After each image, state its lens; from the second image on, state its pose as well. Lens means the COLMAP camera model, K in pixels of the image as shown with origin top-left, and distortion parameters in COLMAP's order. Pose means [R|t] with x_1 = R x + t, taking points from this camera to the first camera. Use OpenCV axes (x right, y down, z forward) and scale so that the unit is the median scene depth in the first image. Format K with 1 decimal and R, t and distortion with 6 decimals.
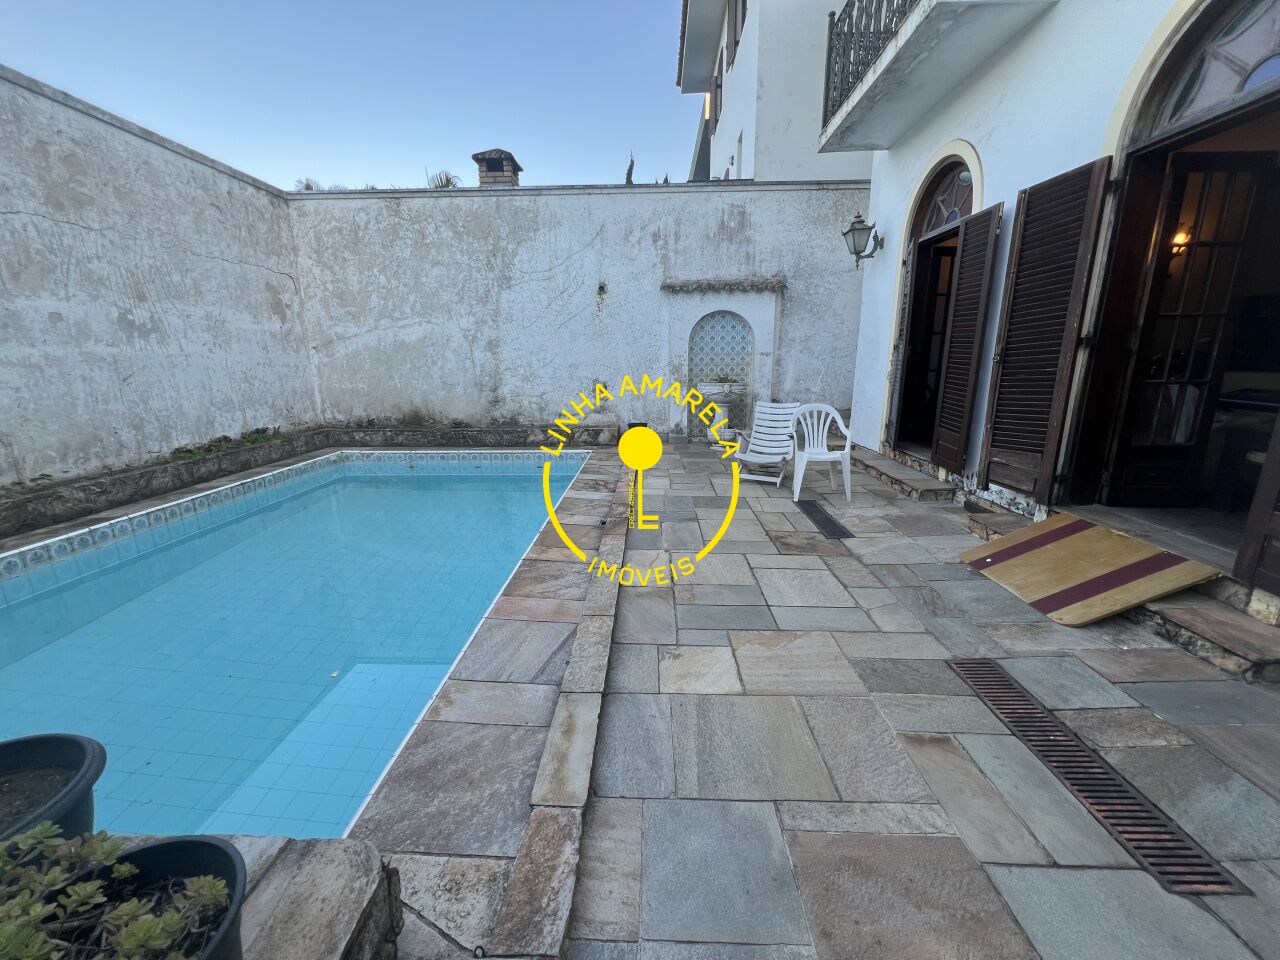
lens RADIAL K [[512.2, 0, 639.7], [0, 512.2, 478.3], [0, 0, 1]] dist [-0.001185, 0.000822]
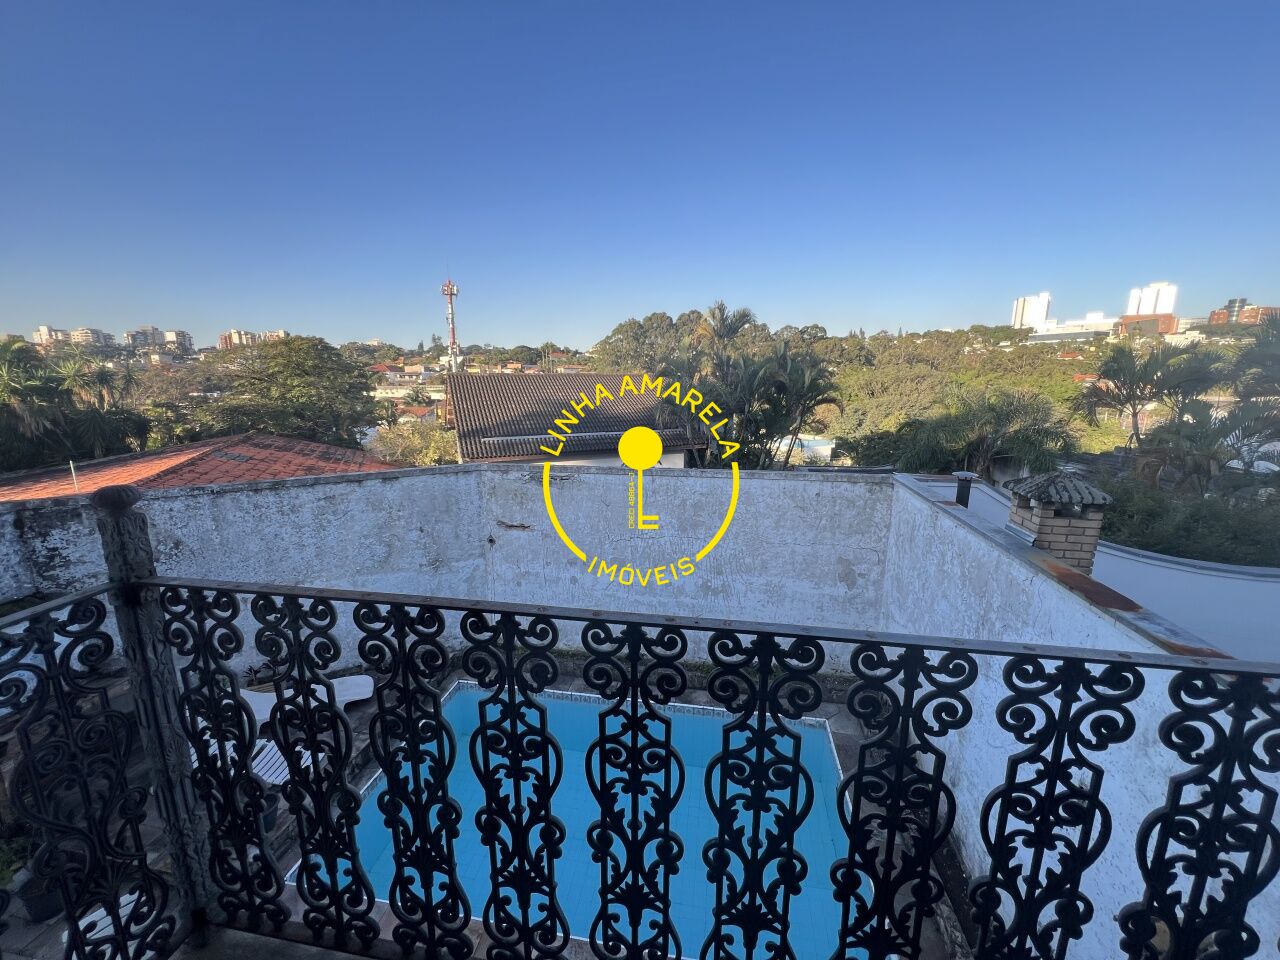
lens RADIAL K [[513.1, 0, 637.2], [0, 513.1, 476.6], [0, 0, 1]] dist [-0.001019, 0.000453]
pose [[-0.145732, 0.204420, -0.967974, 0.568750], [-0.227038, 0.945397, 0.233834, -0.986768], [0.962920, 0.253844, -0.091364, 0.853385]]
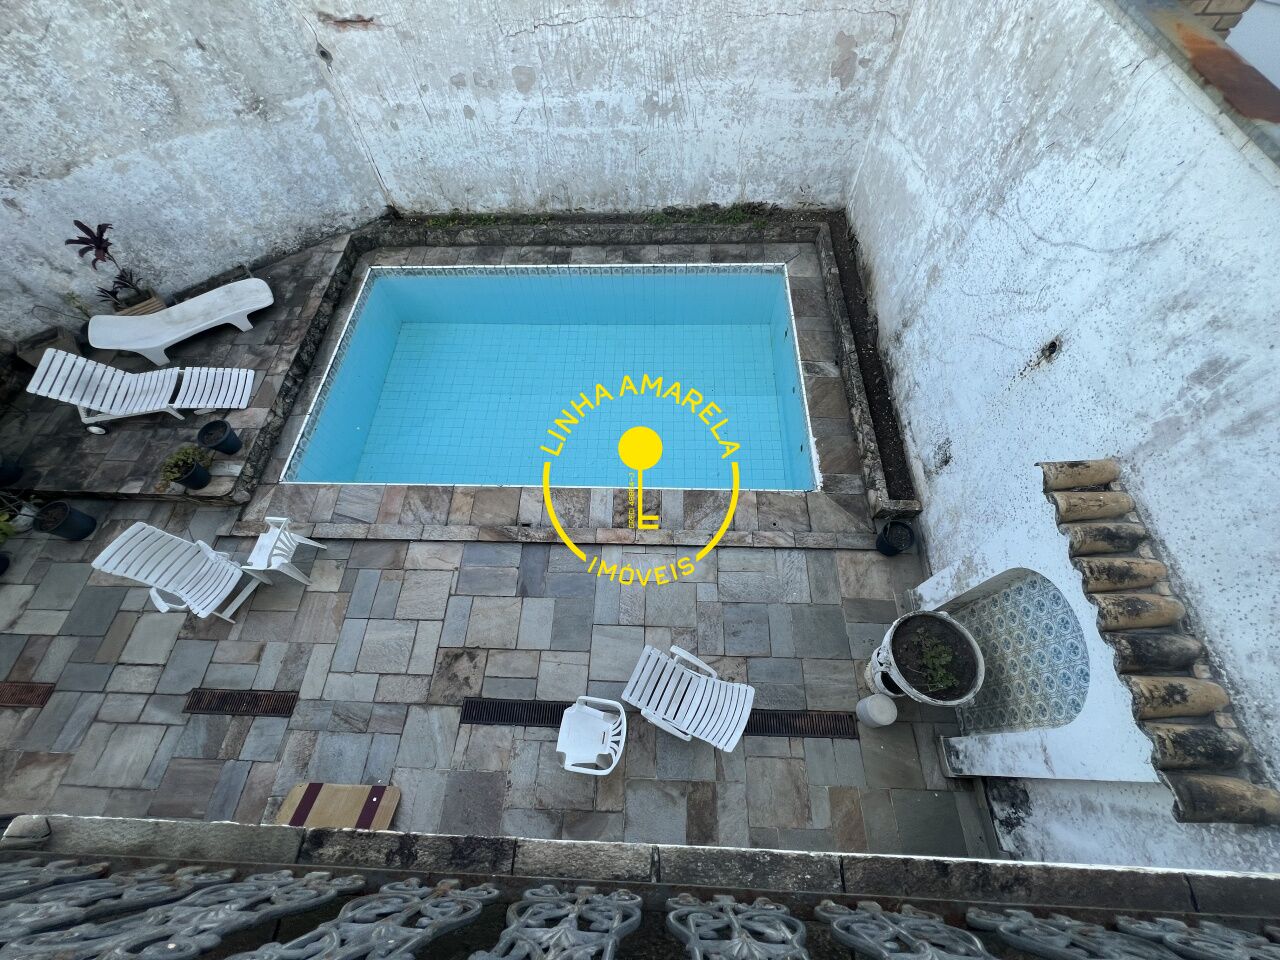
lens RADIAL K [[513.1, 0, 636.7], [0, 513.1, 481.2], [0, 0, 1]] dist [-0.001019, 0.000453]
pose [[-0.010432, 0.881324, -0.472397, 0.365359], [-0.194988, 0.461561, 0.865414, -0.945096], [0.980750, 0.101140, 0.167032, 0.860259]]
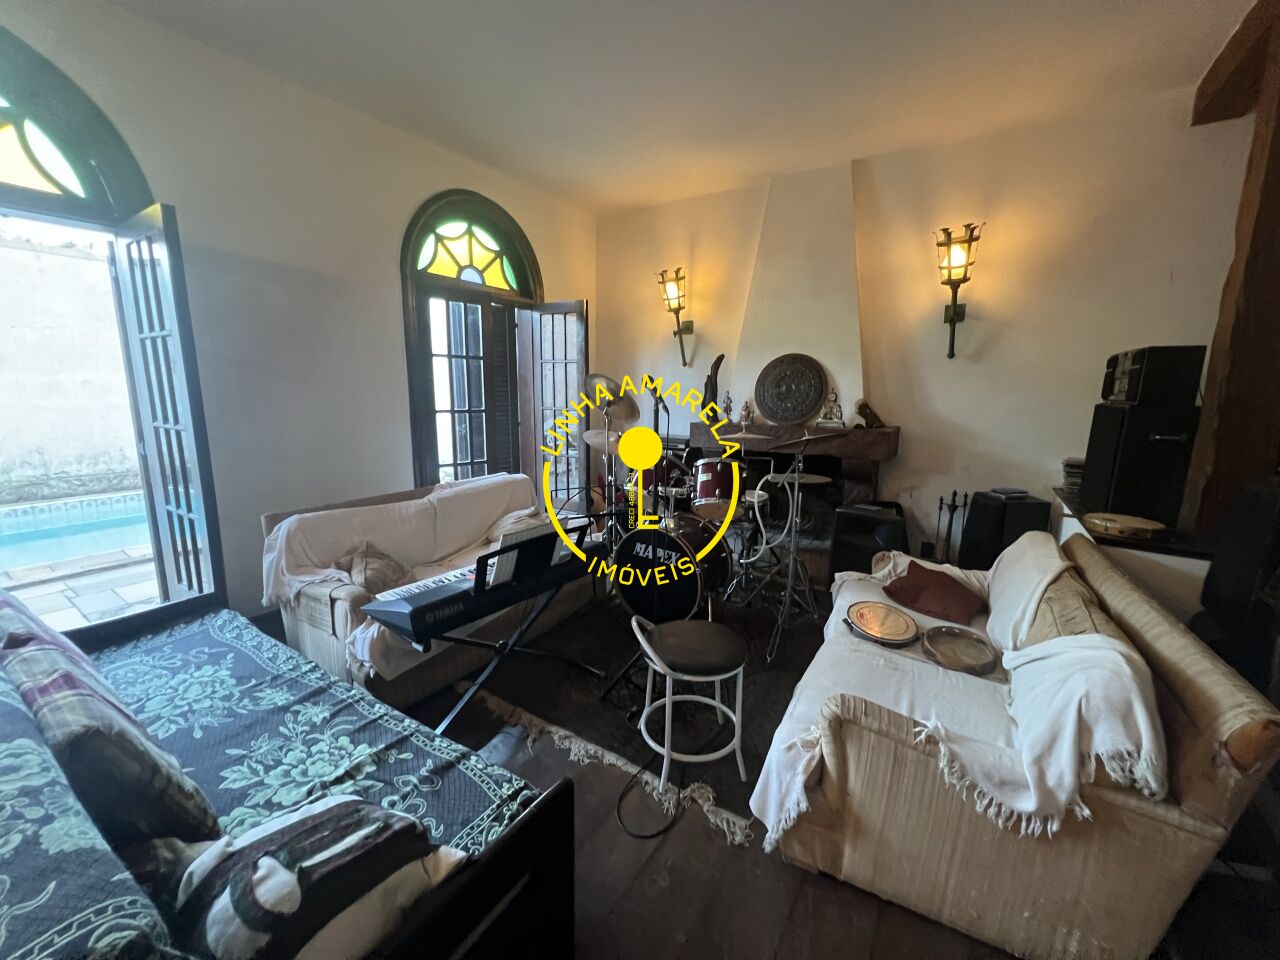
lens RADIAL K [[512.2, 0, 637.2], [0, 512.2, 479.0], [0, 0, 1]] dist [-0.001185, 0.000822]
pose [[0.847929, 0.111168, -0.518322, 1.240343], [-0.140521, 0.989922, -0.017565, -0.197594], [0.511146, 0.087729, 0.855005, 0.440080]]
